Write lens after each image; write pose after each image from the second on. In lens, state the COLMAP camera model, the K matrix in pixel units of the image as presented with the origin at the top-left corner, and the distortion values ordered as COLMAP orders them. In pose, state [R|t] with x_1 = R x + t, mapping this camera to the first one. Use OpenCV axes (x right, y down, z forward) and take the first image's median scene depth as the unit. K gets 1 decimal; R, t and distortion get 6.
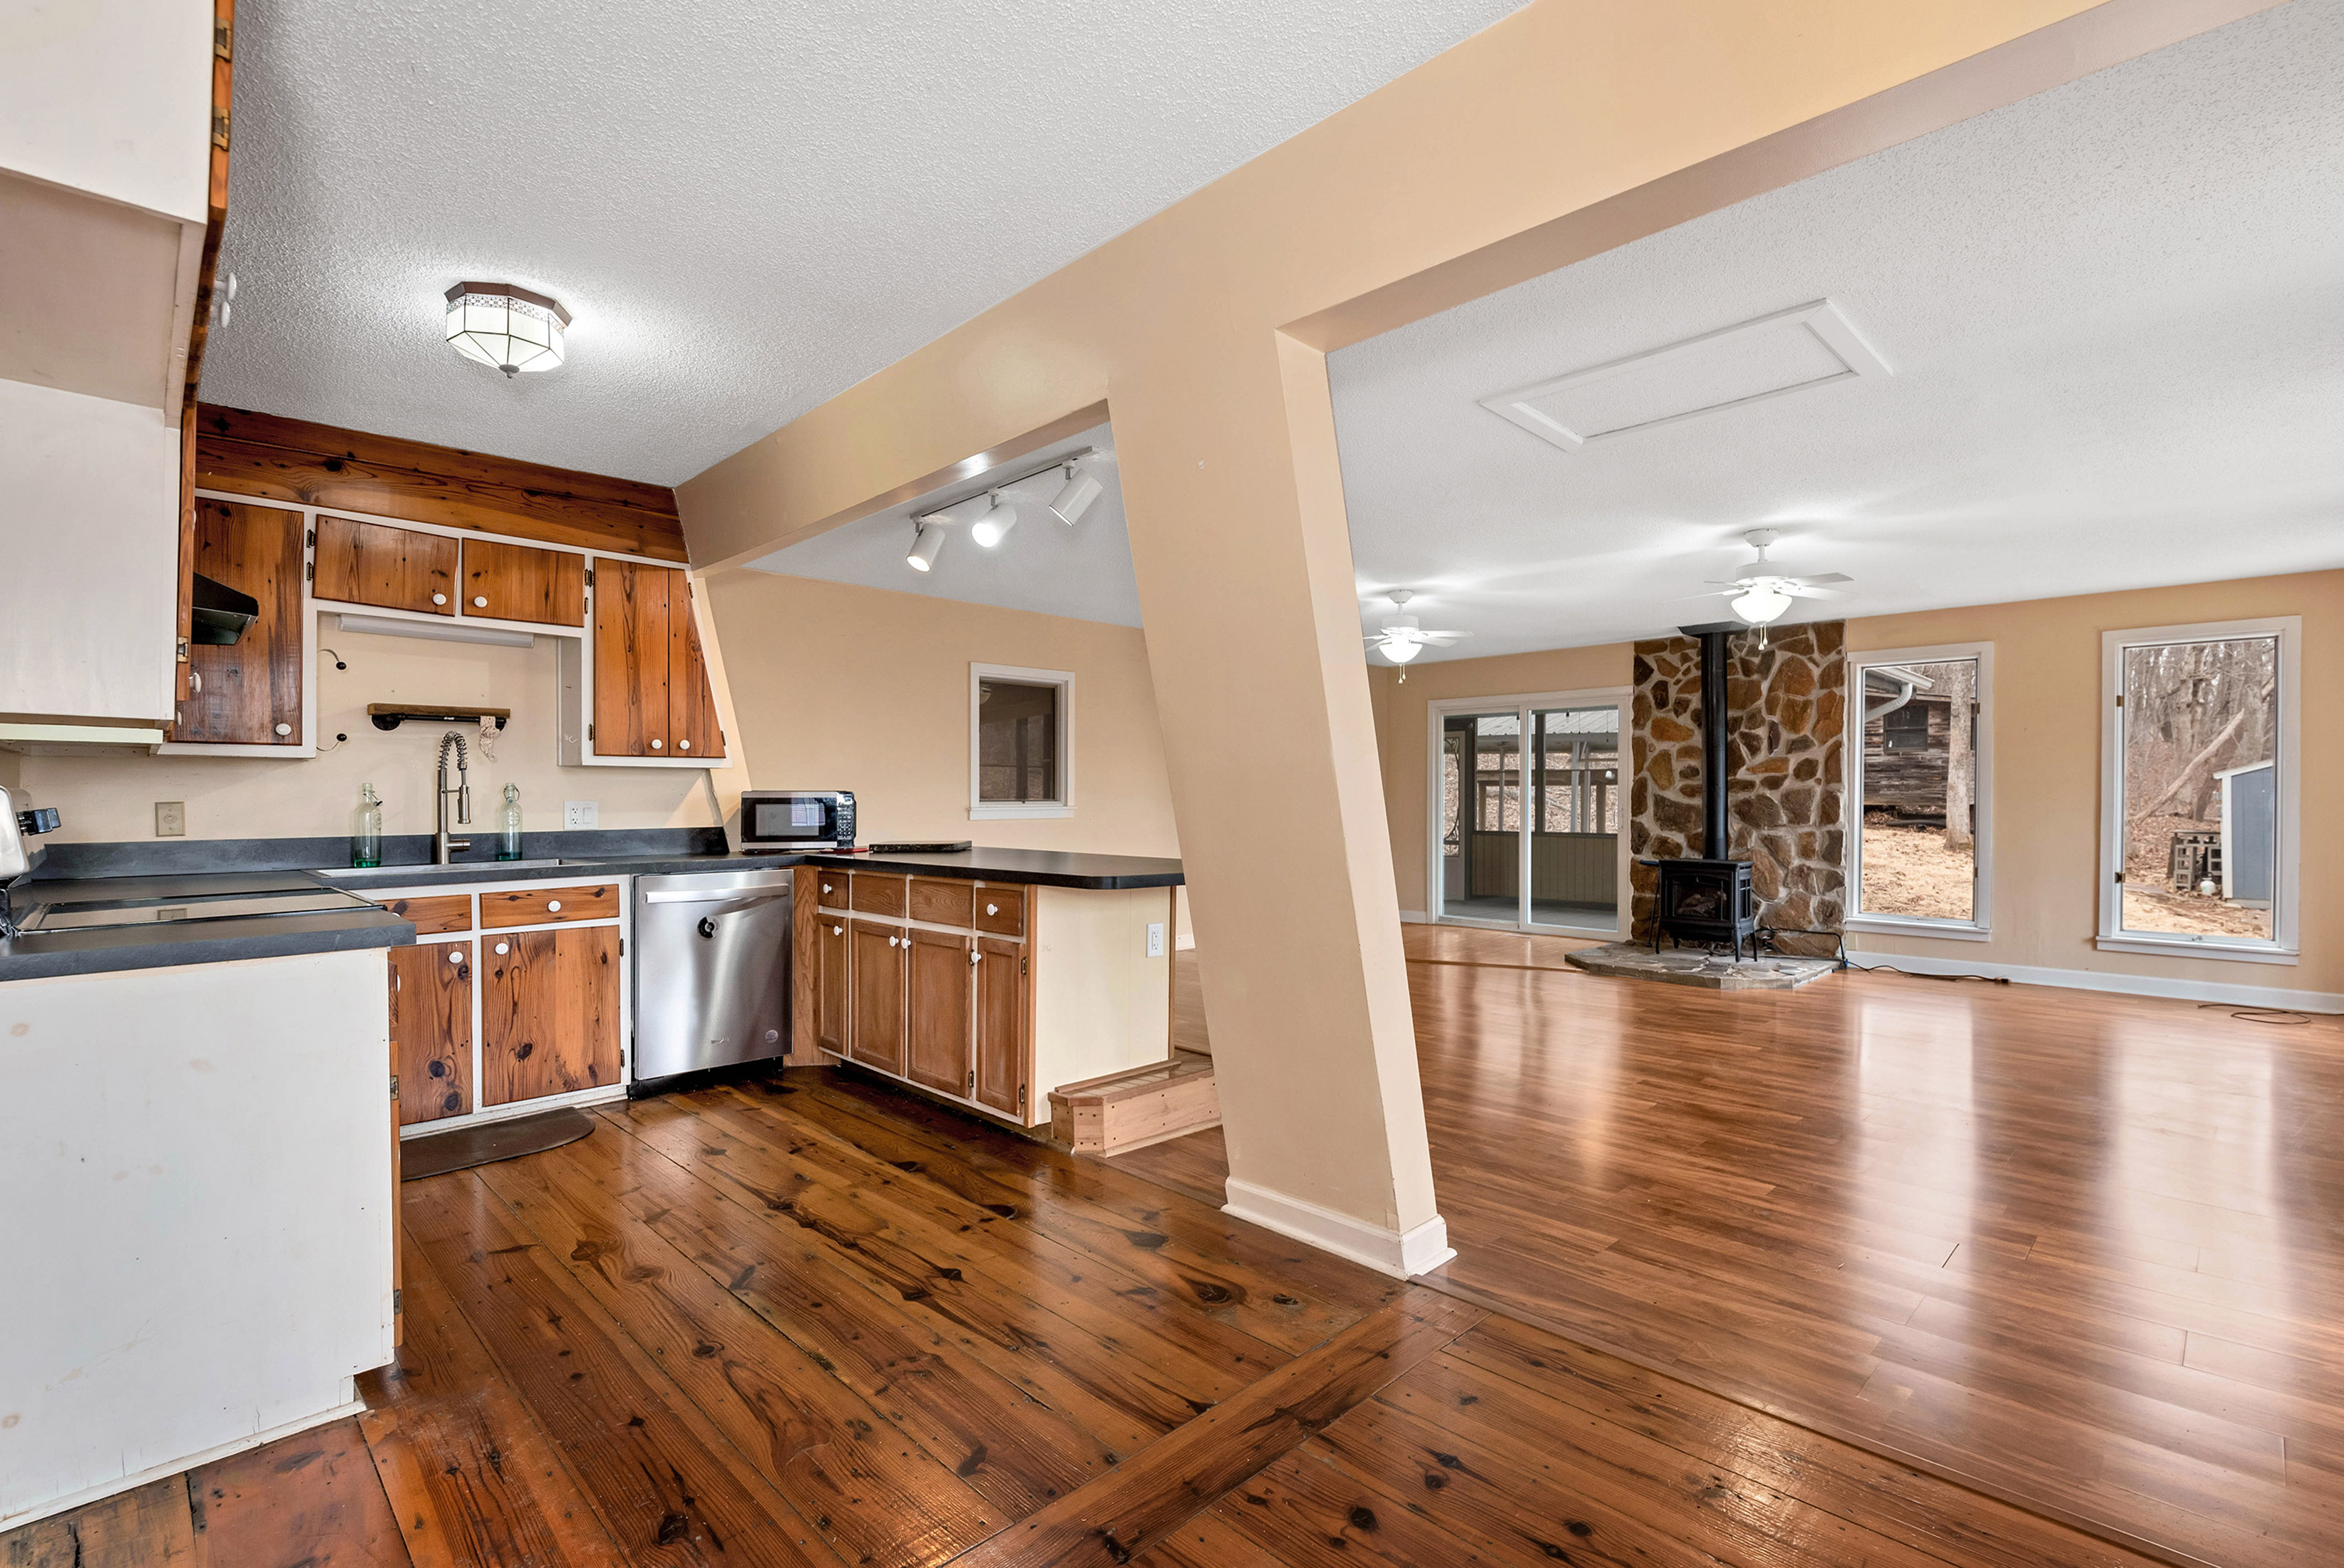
lens RADIAL K [[1074.3, 0, 1172.9], [0, 1074.3, 796.3], [0, 0, 1]] dist [-0.001074, -0.000365]
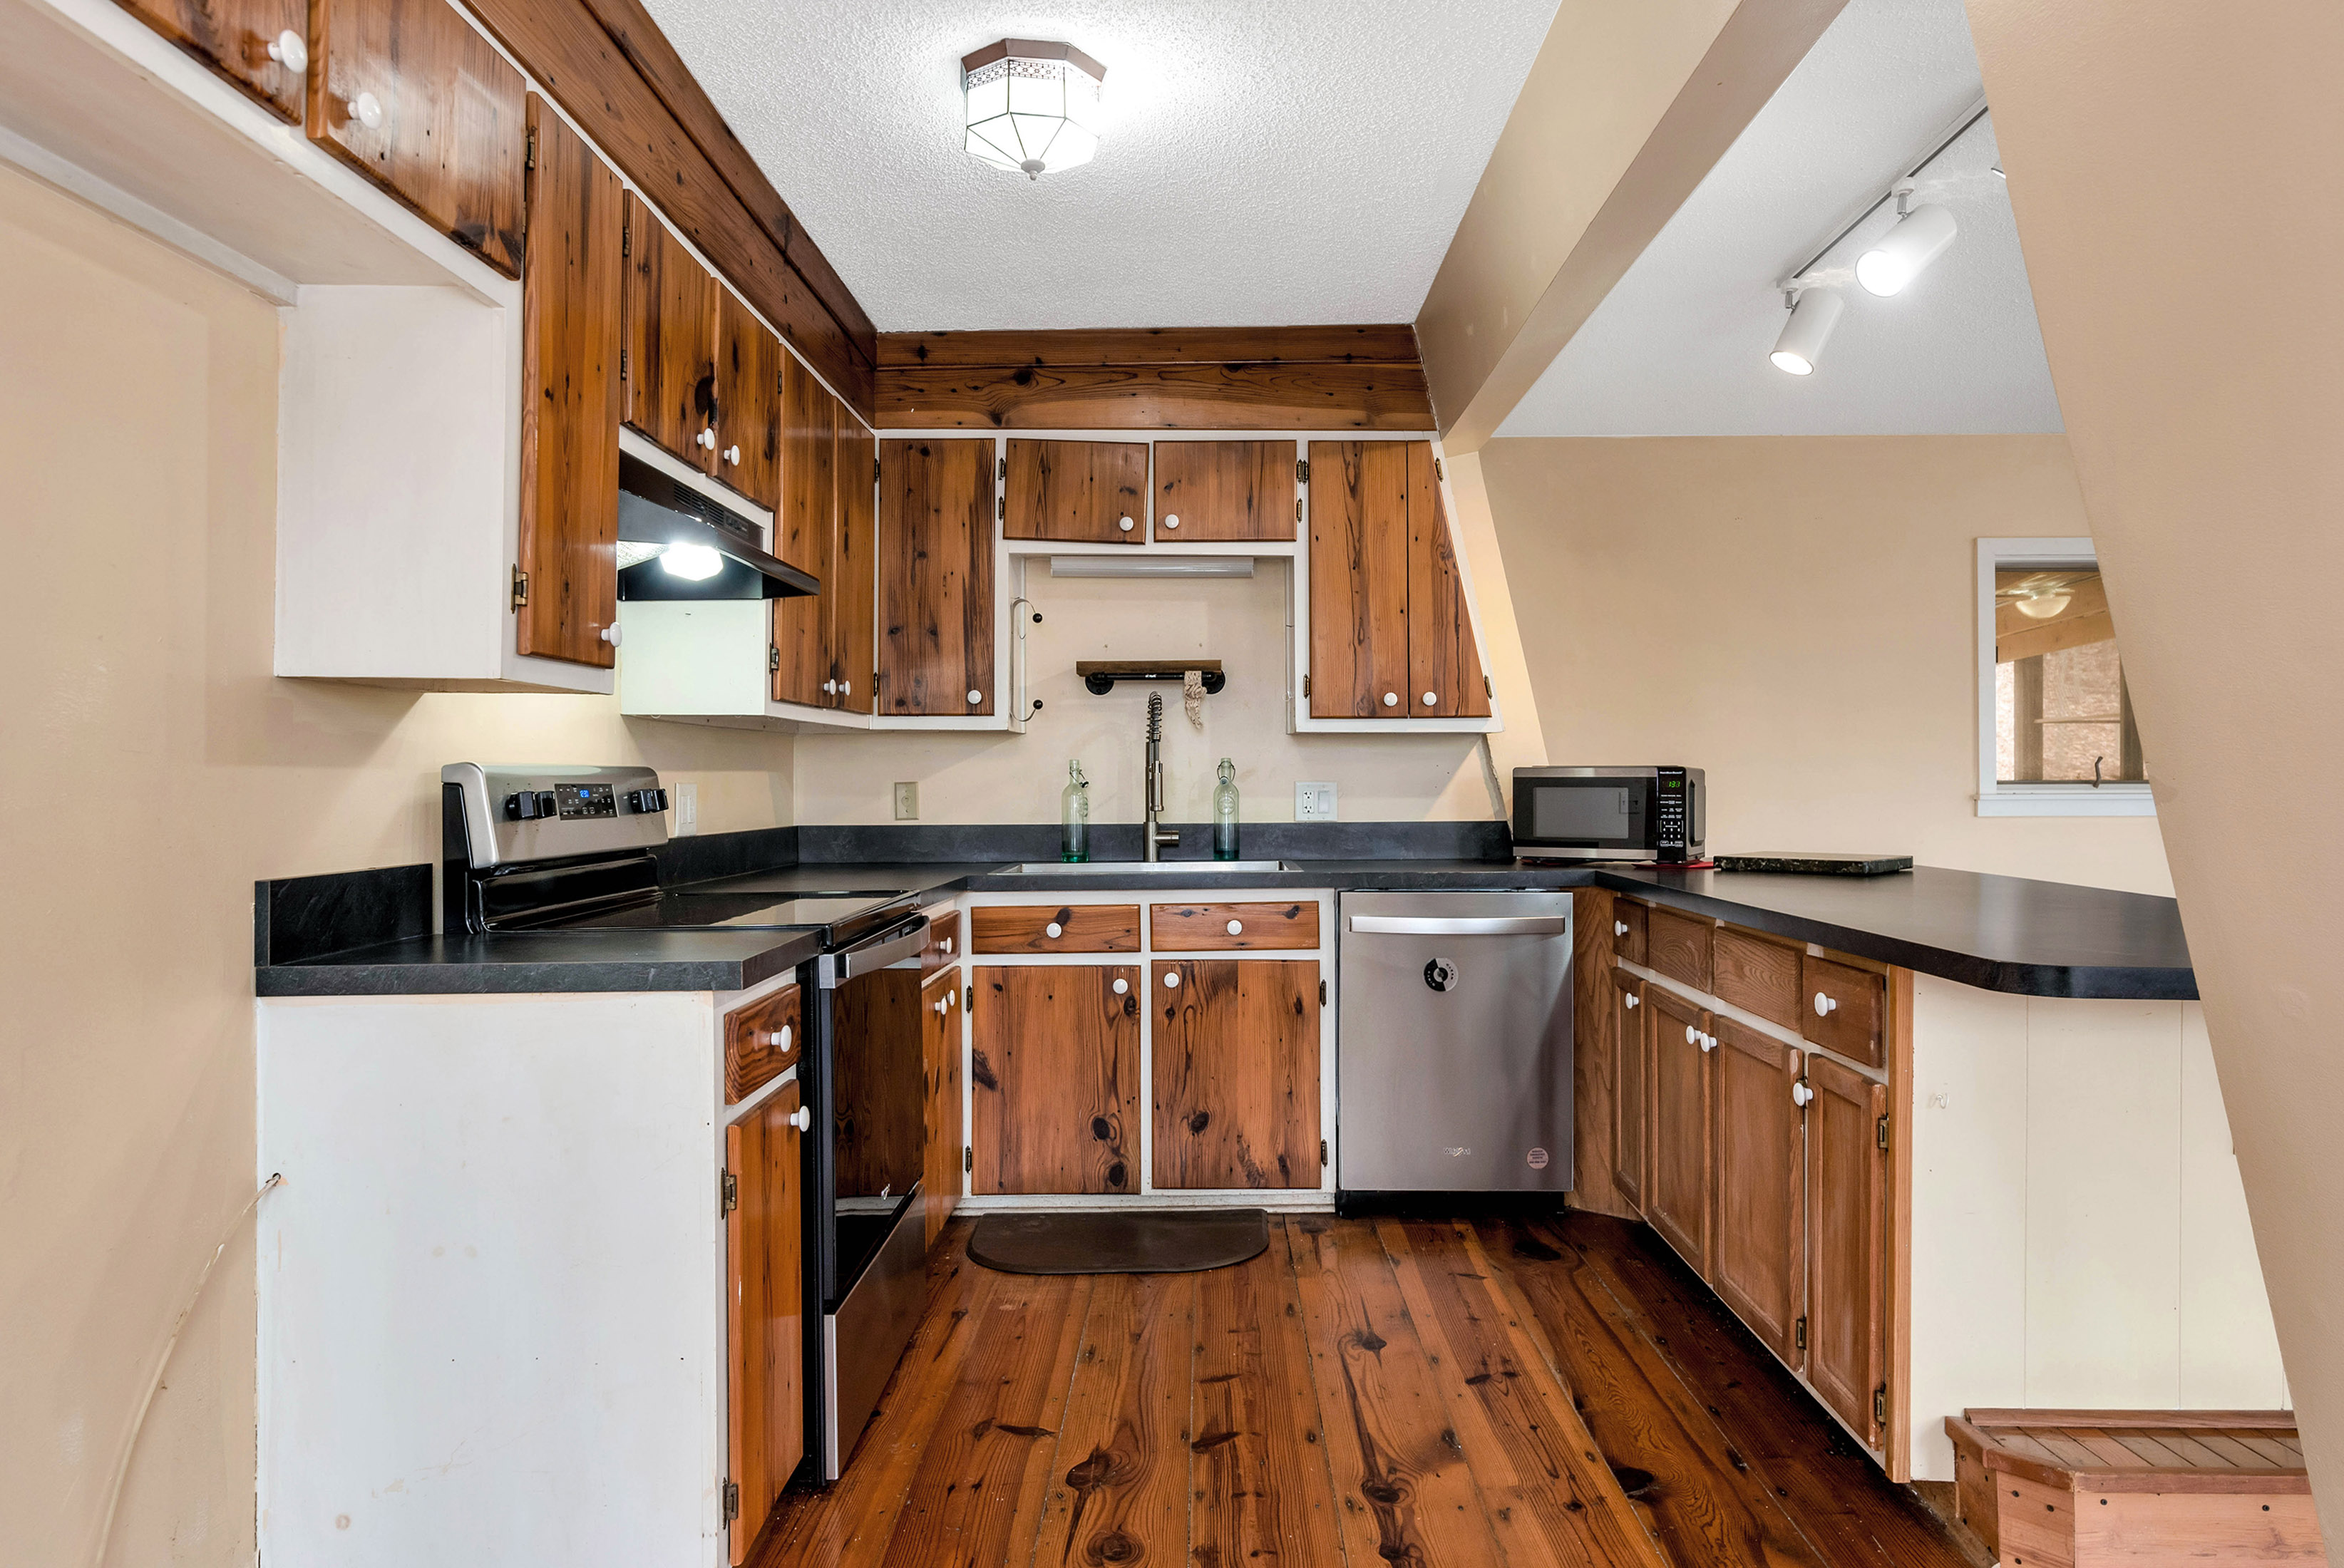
lens RADIAL K [[1431.6, 0, 1166.5], [0, 1431.6, 761.3], [0, 0, 1]] dist [-0.000515, 0.003508]
pose [[0.710026, -0.008243, -0.704127, 0.070836], [0.001432, 0.999946, -0.010262, 0.000235], [0.704174, 0.006278, 0.710000, 0.281390]]
